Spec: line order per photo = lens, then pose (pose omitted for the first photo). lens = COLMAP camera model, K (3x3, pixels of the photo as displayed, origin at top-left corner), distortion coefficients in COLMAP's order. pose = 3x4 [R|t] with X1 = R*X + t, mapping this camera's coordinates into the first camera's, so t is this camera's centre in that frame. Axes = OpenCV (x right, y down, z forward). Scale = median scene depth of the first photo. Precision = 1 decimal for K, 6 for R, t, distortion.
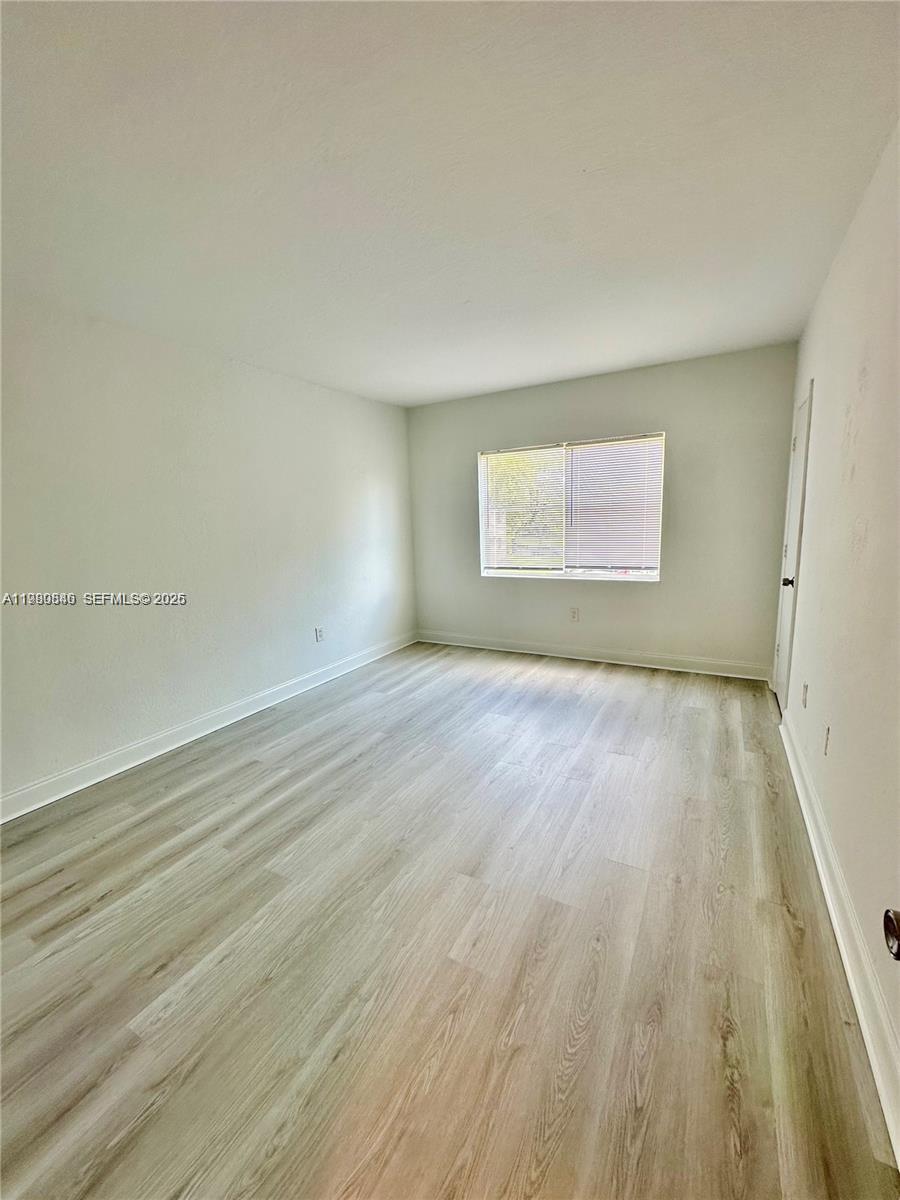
lens RADIAL K [[479.4, 0, 445.5], [0, 479.4, 598.3], [0, 0, 1]] dist [-0.004219, 0.001274]
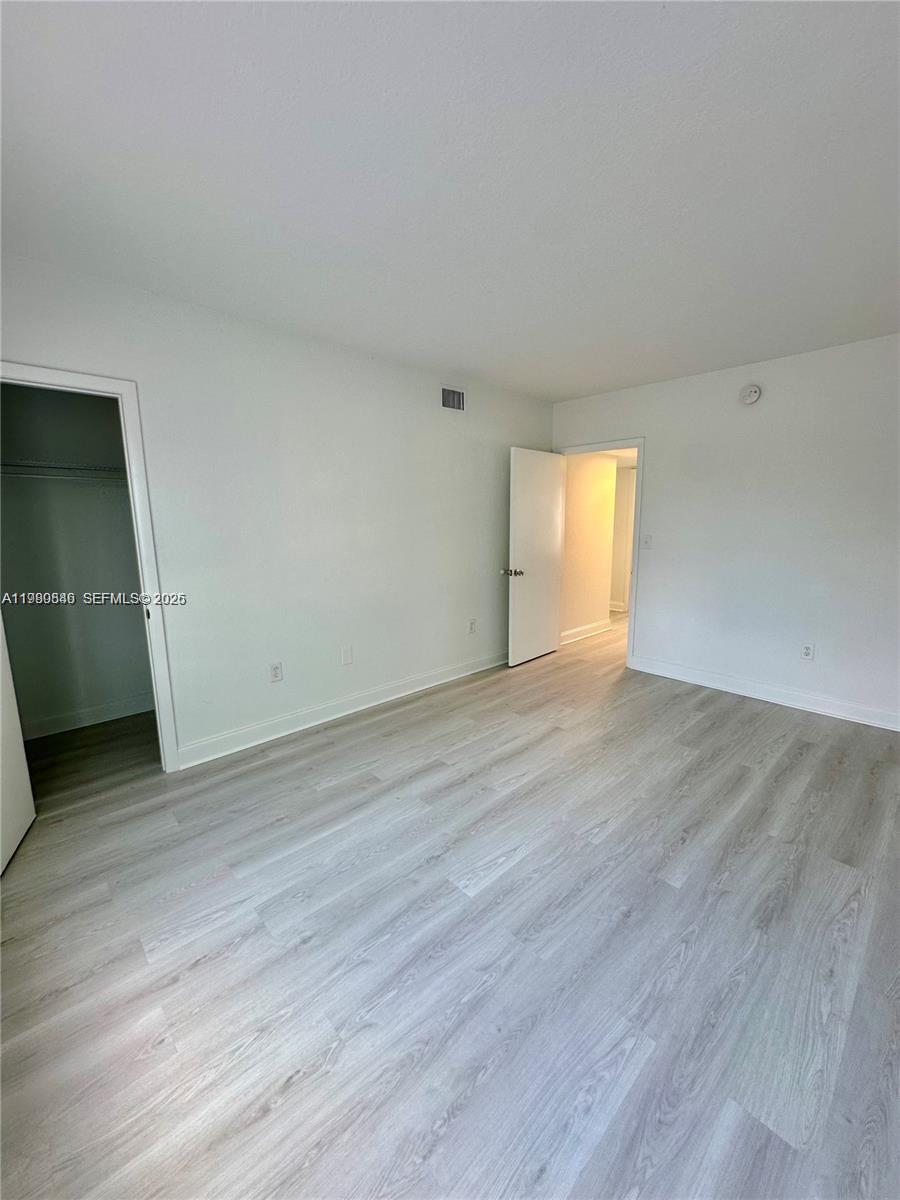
lens RADIAL K [[479.4, 0, 447.5], [0, 479.4, 599.2], [0, 0, 1]] dist [-0.004219, 0.001274]
pose [[-0.955703, -0.005229, 0.294287, -0.046522], [0.090973, 0.945637, 0.312242, -0.283443], [-0.279921, 0.325183, -0.903272, 1.644050]]
